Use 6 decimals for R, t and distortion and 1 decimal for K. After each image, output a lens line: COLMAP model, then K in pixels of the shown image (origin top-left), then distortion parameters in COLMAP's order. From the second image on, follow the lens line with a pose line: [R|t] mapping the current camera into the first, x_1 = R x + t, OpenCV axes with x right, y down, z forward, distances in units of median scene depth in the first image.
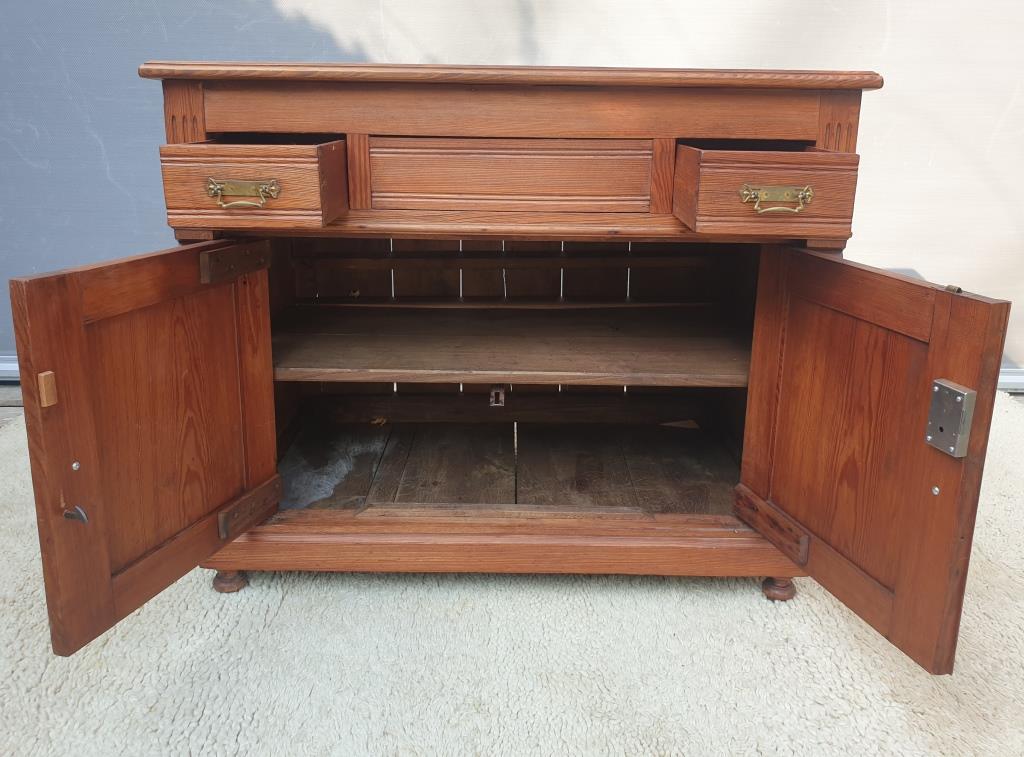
lens RADIAL K [[871.1, 0, 514.5], [0, 871.1, 337.4], [0, 0, 1]] dist [0.118611, -0.230120]
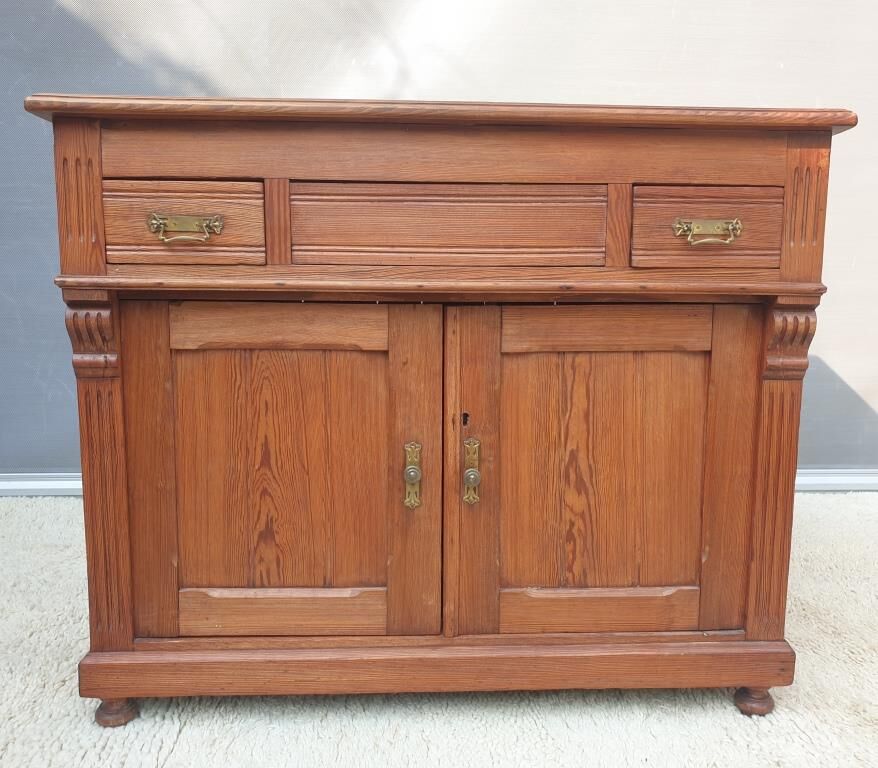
lens RADIAL K [[801.4, 0, 439.0], [0, 801.4, 384.0], [0, 0, 1]] dist [0.044445, -0.006079]
pose [[0.998662, -0.011536, 0.050414, -0.052733], [0.017352, 0.993040, -0.116489, 0.063733], [-0.048720, 0.117207, 0.991912, 0.189283]]
